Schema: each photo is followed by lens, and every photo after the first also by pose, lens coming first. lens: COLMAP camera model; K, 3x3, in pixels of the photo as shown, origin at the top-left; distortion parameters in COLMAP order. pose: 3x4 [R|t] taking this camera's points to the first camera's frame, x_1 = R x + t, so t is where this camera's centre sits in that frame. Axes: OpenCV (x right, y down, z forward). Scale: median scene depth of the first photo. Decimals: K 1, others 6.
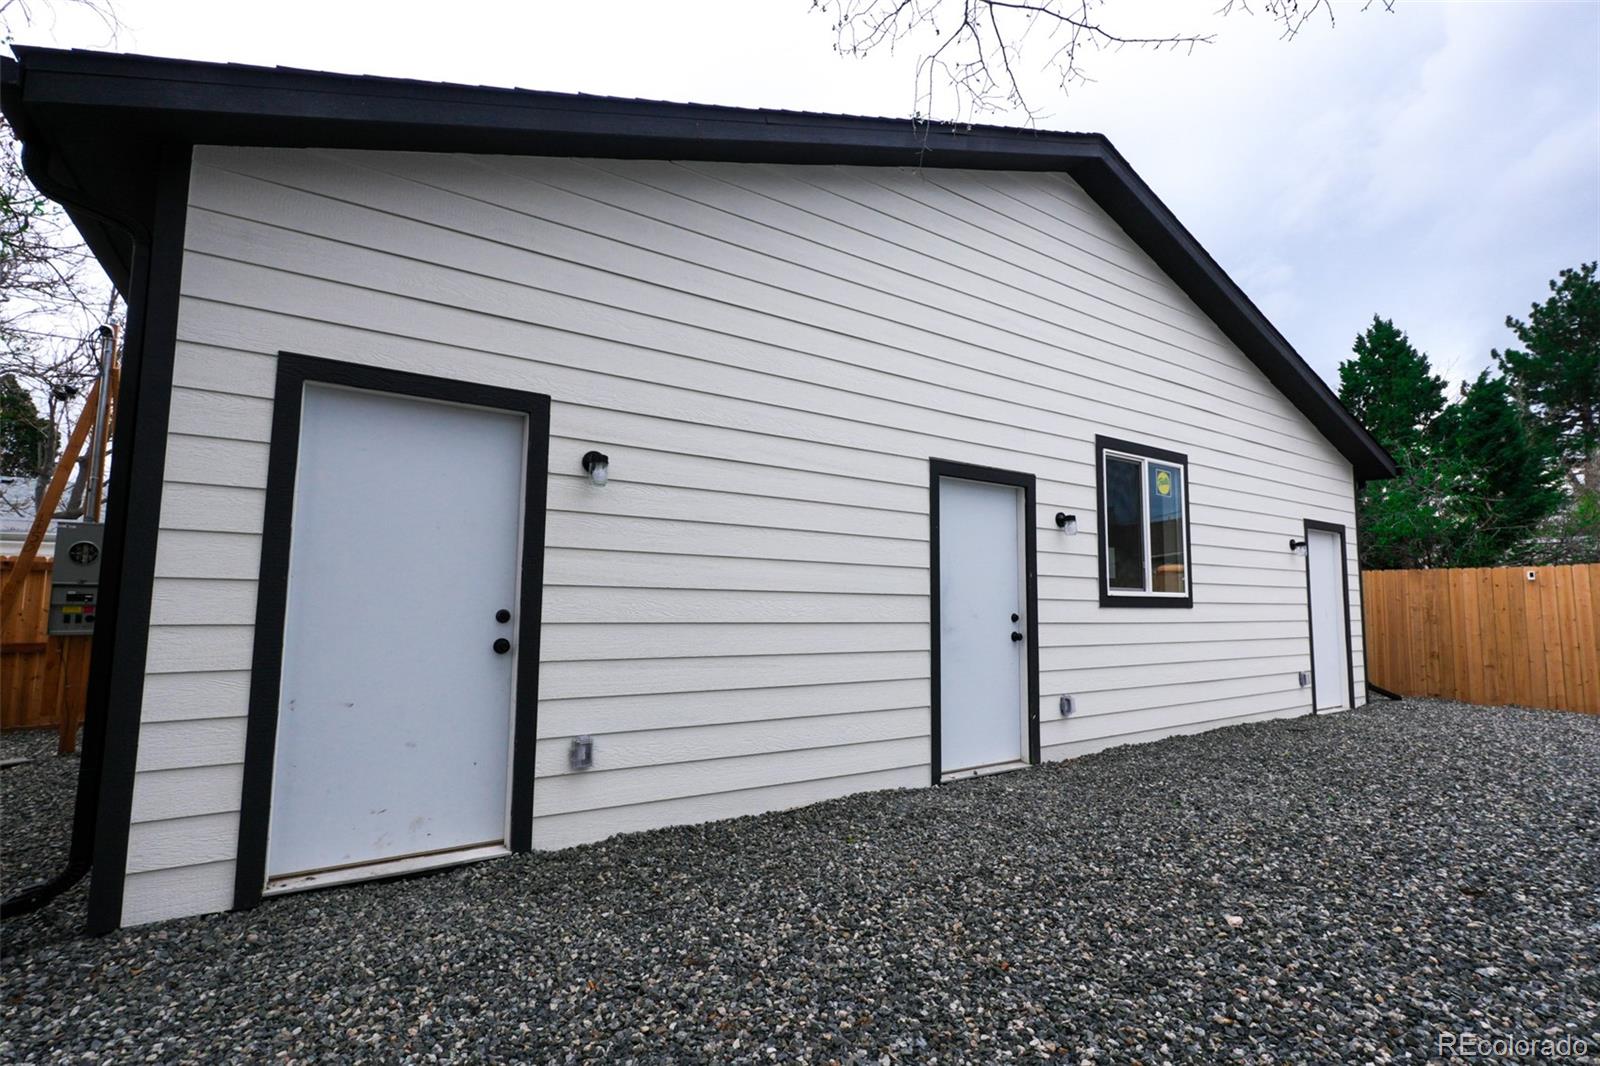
lens RADIAL K [[735.7, 0, 800.5], [0, 735.7, 535.6], [0, 0, 1]] dist [-0.000739, -0.000013]
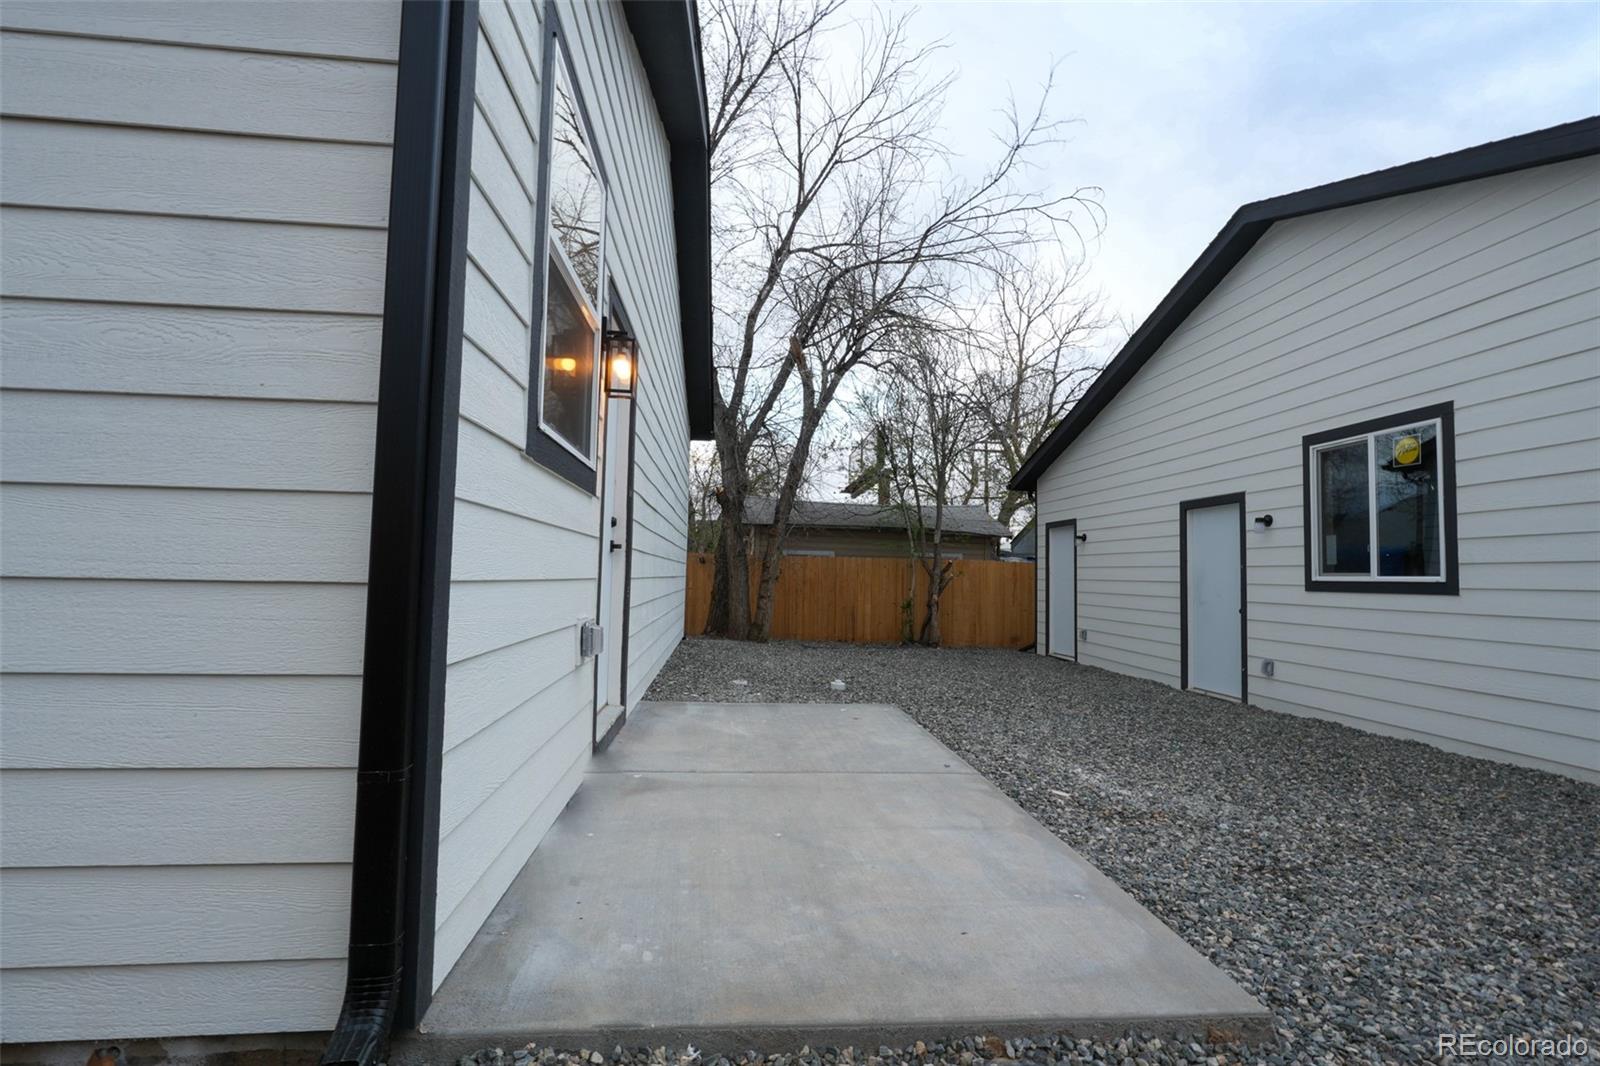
lens RADIAL K [[735.7, 0, 799.2], [0, 735.7, 533.1], [0, 0, 1]] dist [-0.000739, -0.000013]
pose [[-0.471571, -0.075294, -0.878608, 1.762295], [0.046298, 0.992860, -0.109935, 0.097148], [0.880612, -0.092520, -0.464718, 0.848084]]
